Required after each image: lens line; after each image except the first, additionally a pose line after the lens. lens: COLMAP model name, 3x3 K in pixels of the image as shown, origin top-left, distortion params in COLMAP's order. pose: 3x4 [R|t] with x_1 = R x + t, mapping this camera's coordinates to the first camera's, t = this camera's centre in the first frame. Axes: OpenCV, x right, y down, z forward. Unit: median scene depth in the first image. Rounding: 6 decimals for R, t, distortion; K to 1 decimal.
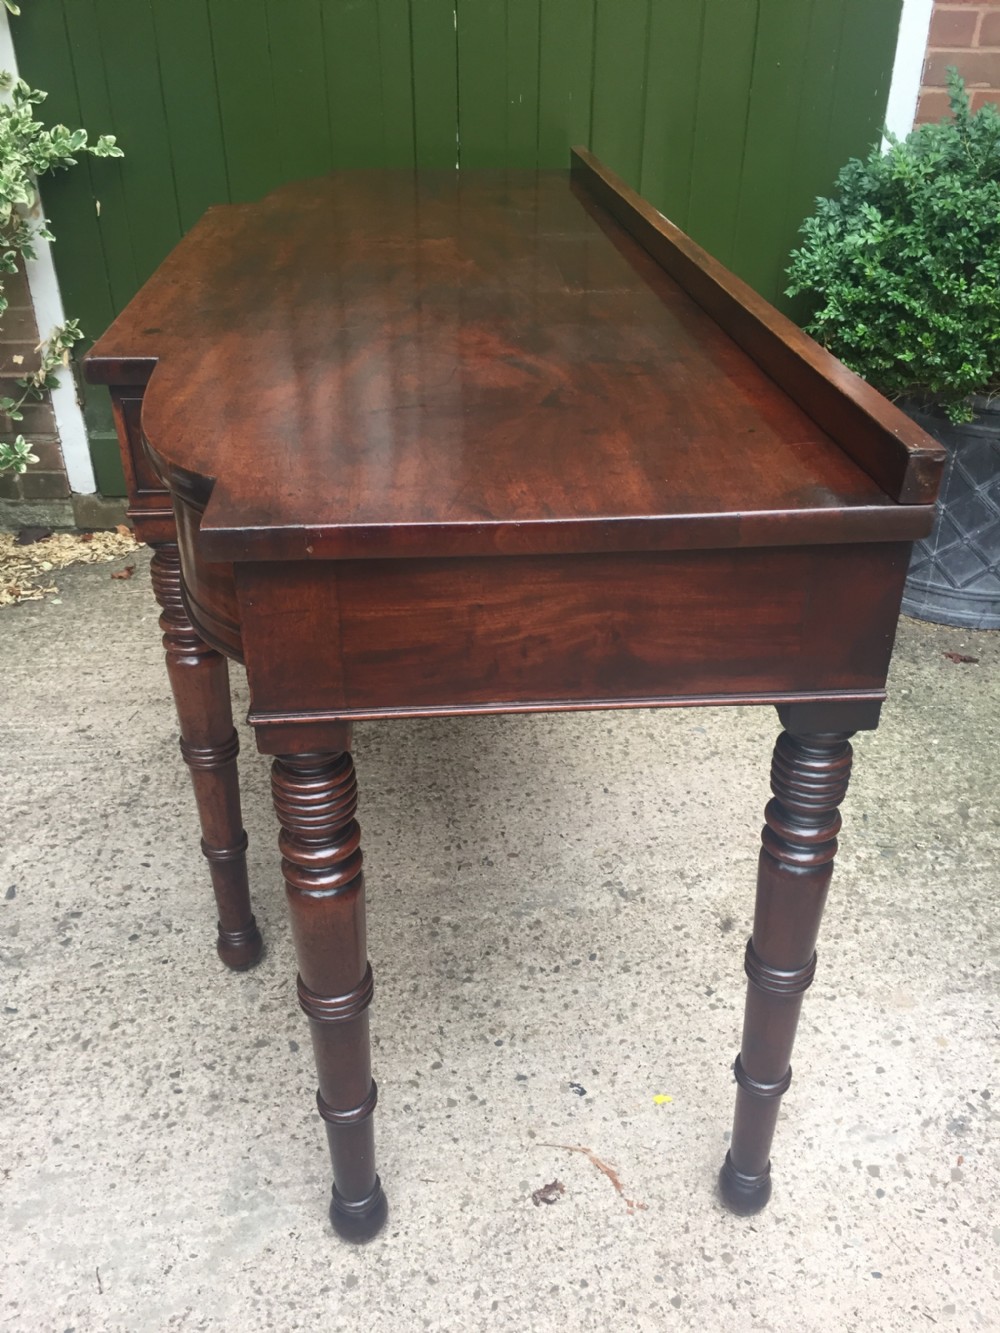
lens RADIAL K [[1152.2, 0, 500.8], [0, 1152.2, 669.5], [0, 0, 1]] dist [0.087386, -0.128199]
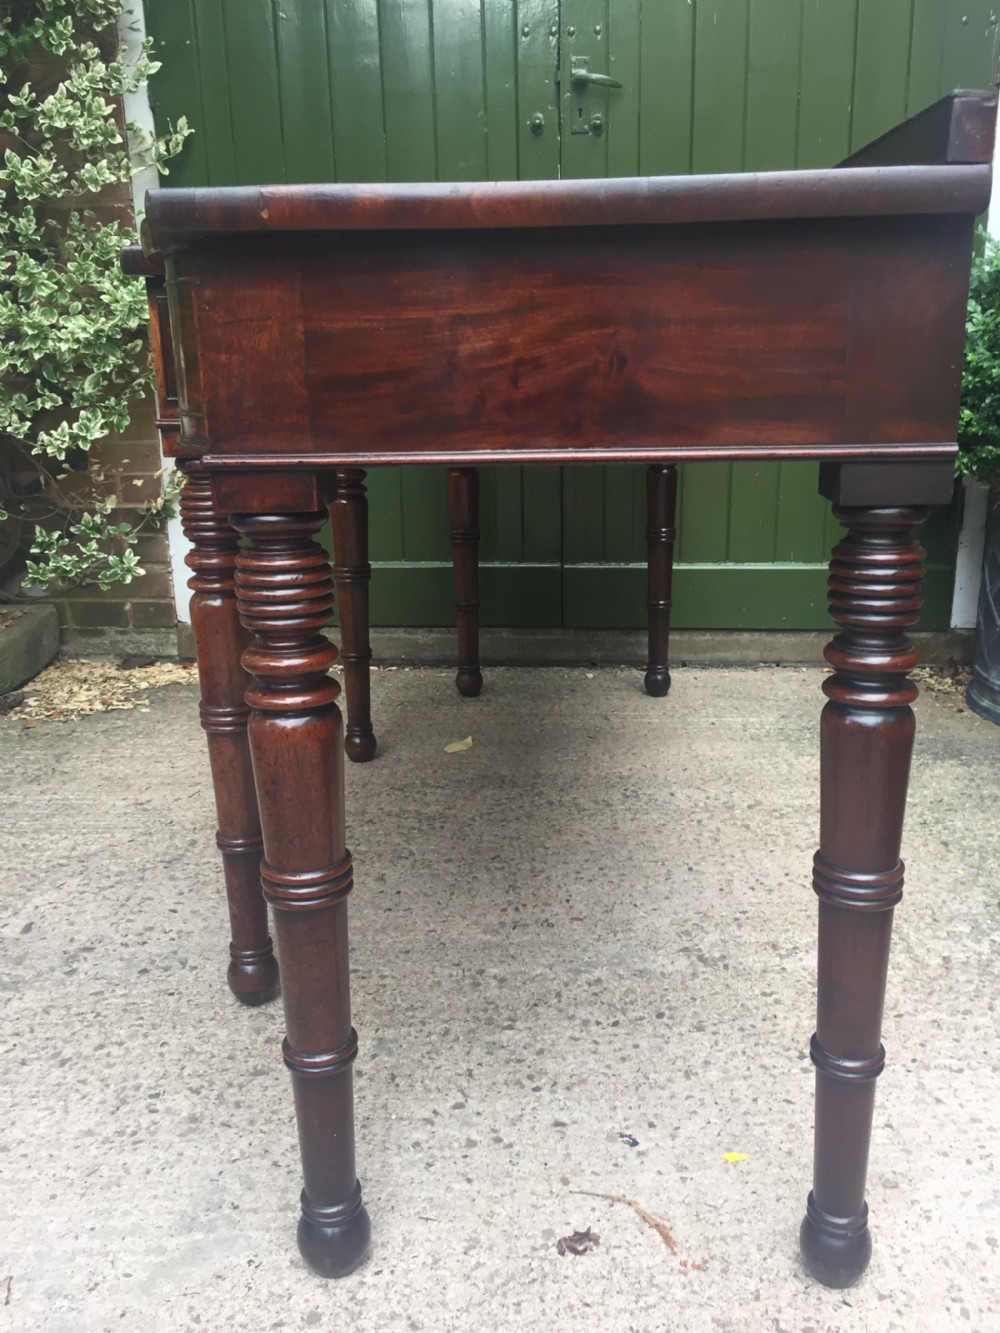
lens RADIAL K [[1149.1, 0, 497.3], [0, 1149.1, 667.8], [0, 0, 1]] dist [0.088495, -0.125531]
pose [[0.992102, 0.015299, -0.124495, 0.053666], [-0.046278, 0.967156, -0.249934, 0.187953], [0.116583, 0.253722, 0.960226, 0.101937]]
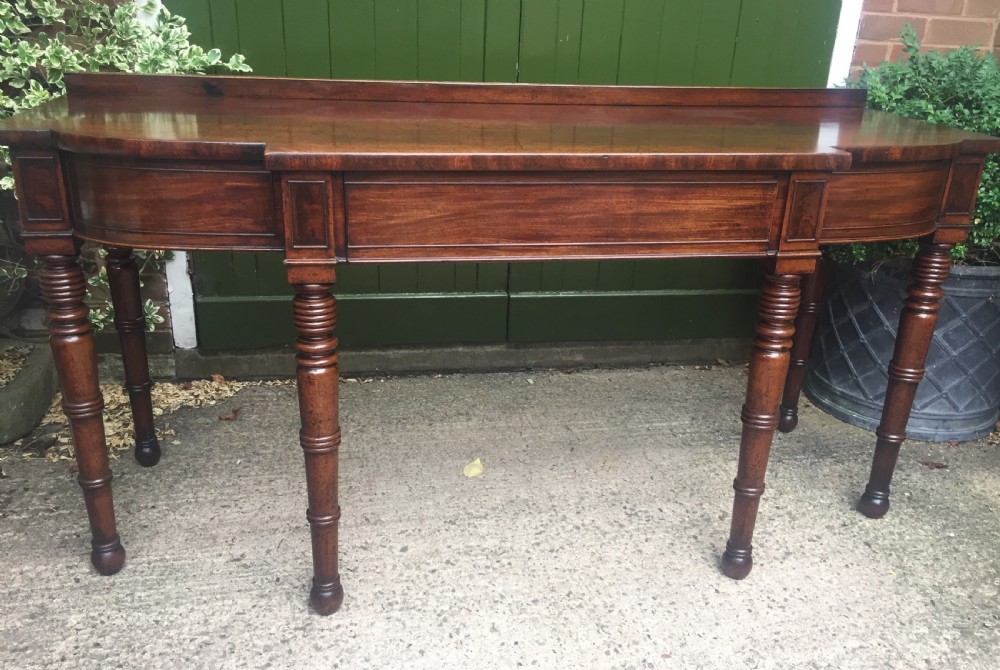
lens RADIAL K [[869.5, 0, 503.3], [0, 869.5, 368.5], [0, 0, 1]] dist [0.086215, -0.127777]
pose [[0.988904, -0.019094, 0.147321, -0.255506], [0.036879, 0.992214, -0.118958, -0.021373], [-0.143902, 0.123071, 0.981909, 0.136638]]
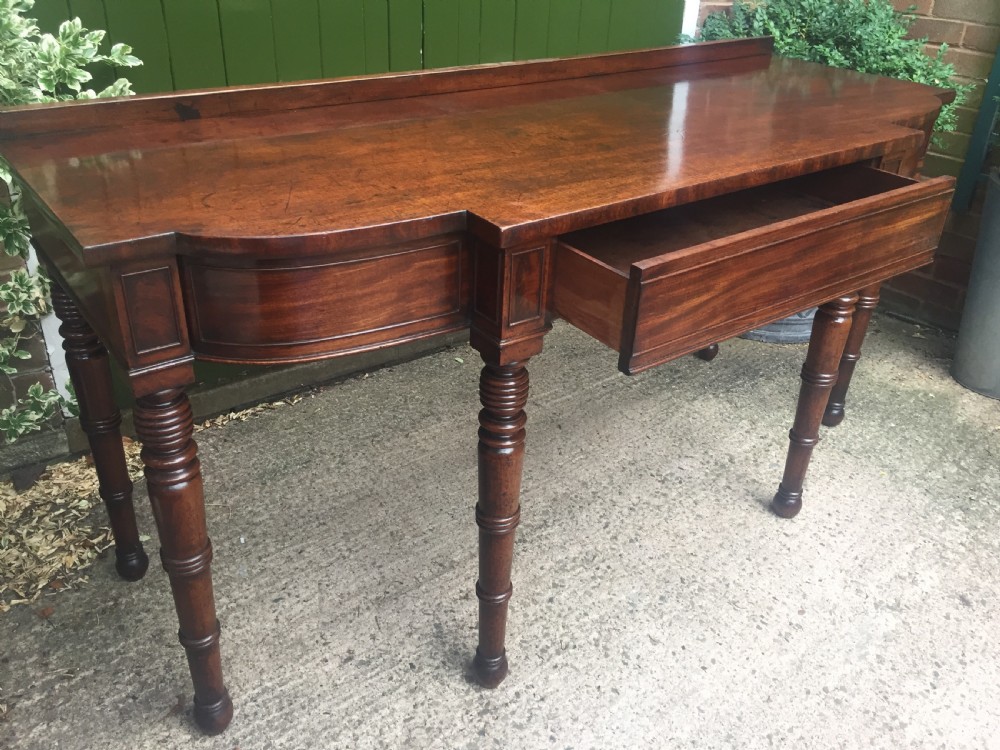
lens RADIAL K [[861.4, 0, 505.4], [0, 861.4, 374.8], [0, 0, 1]] dist [0.085334, -0.124799]
pose [[0.821920, -0.248410, 0.512582, -0.629177], [0.249073, 0.966039, 0.068781, -0.214842], [-0.512260, 0.071138, 0.855879, 0.332222]]
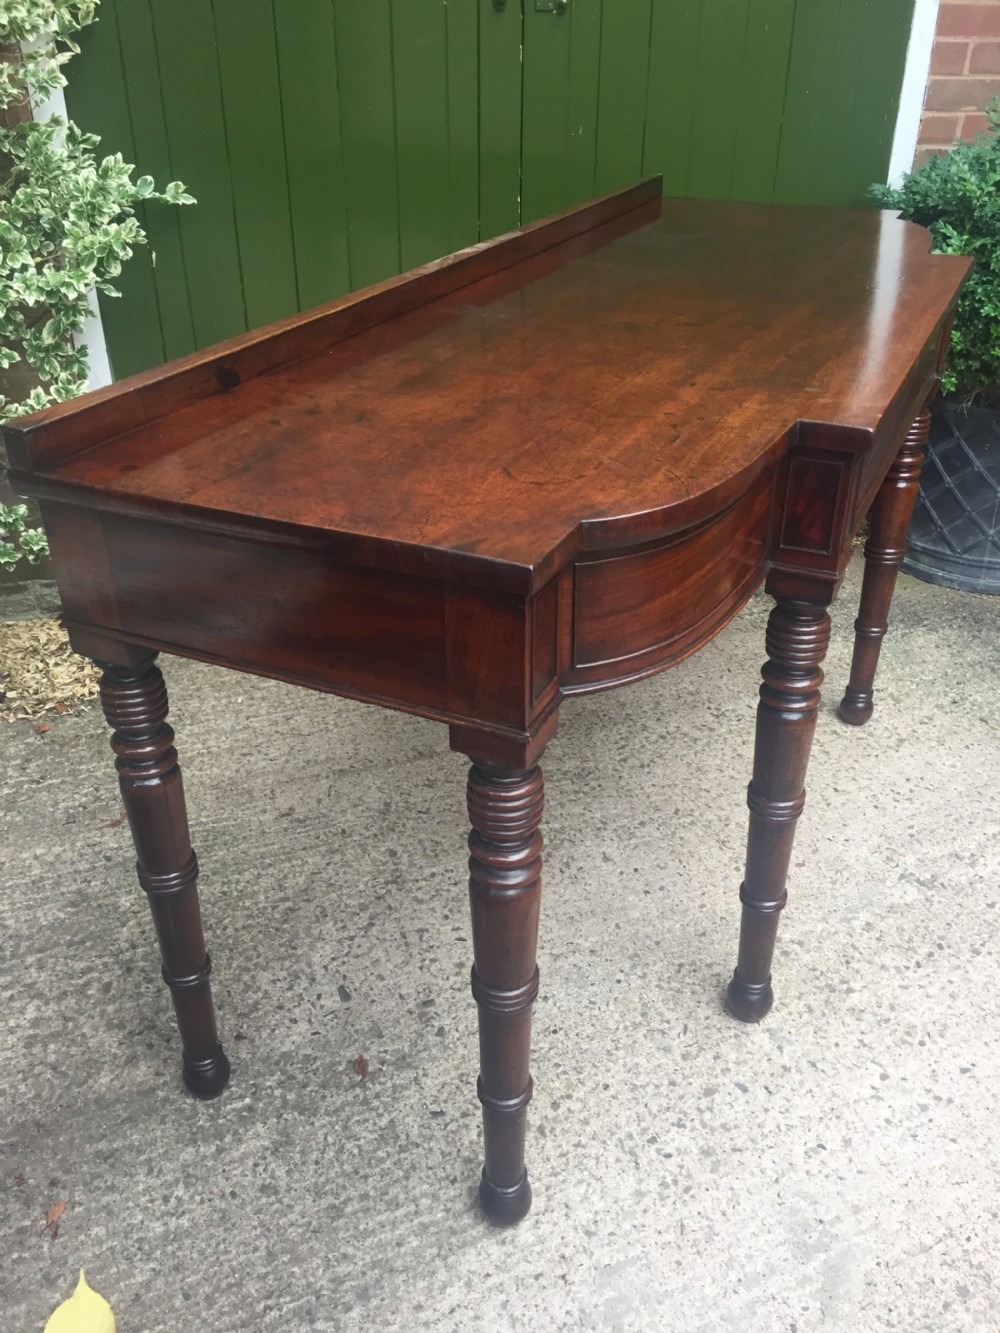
lens RADIAL K [[1150.5, 0, 504.8], [0, 1150.5, 669.5], [0, 0, 1]] dist [0.085857, -0.125295]
pose [[0.962673, -0.132272, 0.236148, -0.440690], [0.134153, 0.990927, 0.008159, -0.052968], [-0.235084, 0.023826, 0.971683, 0.052863]]
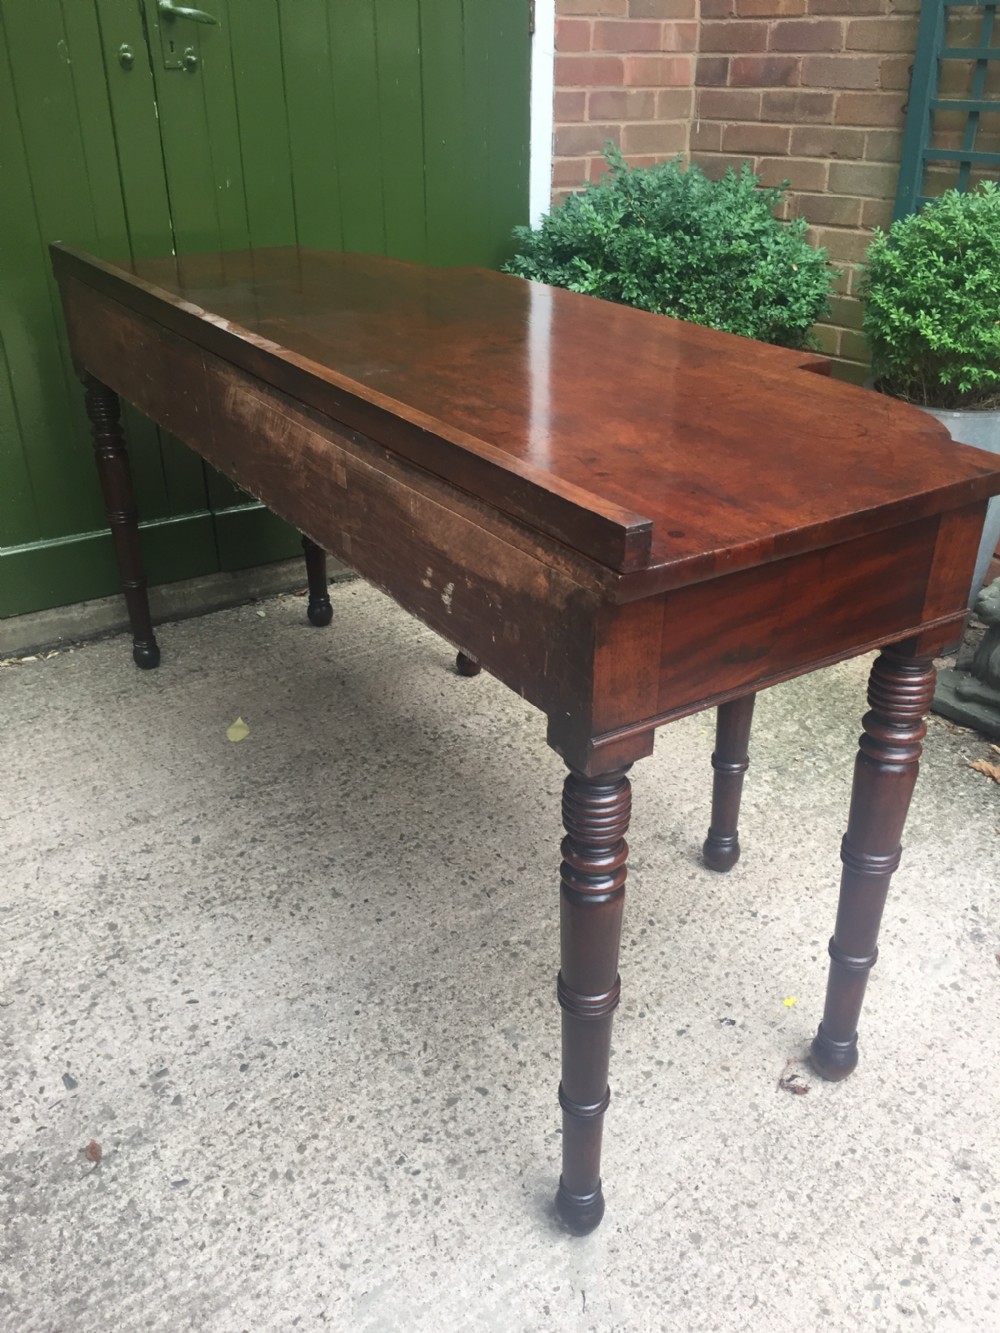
lens RADIAL K [[1148.2, 0, 505.9], [0, 1148.2, 672.0], [0, 0, 1]] dist [0.085334, -0.124799]
pose [[0.864721, -0.238639, 0.441937, -0.412229], [0.256303, 0.966383, 0.020332, -0.040697], [-0.431932, 0.095689, 0.896815, 0.023714]]
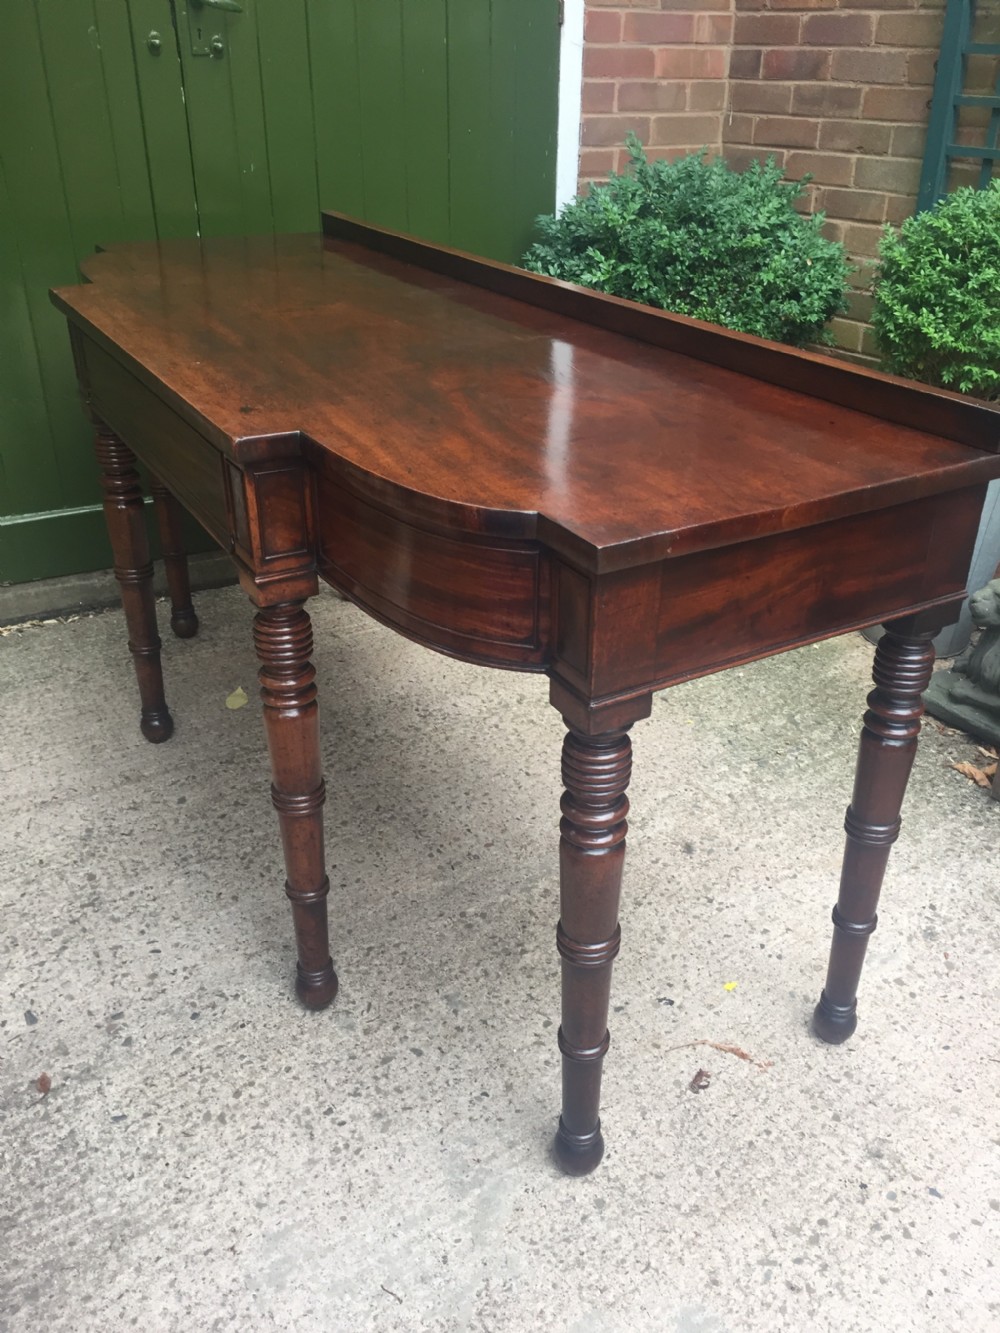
lens RADIAL K [[1152.9, 0, 503.3], [0, 1152.9, 667.2], [0, 0, 1]] dist [0.087420, -0.127729]
pose [[0.900809, -0.201371, 0.384699, -0.350019], [0.214293, 0.976723, 0.009479, -0.011969], [-0.377653, 0.073900, 0.922994, -0.035453]]
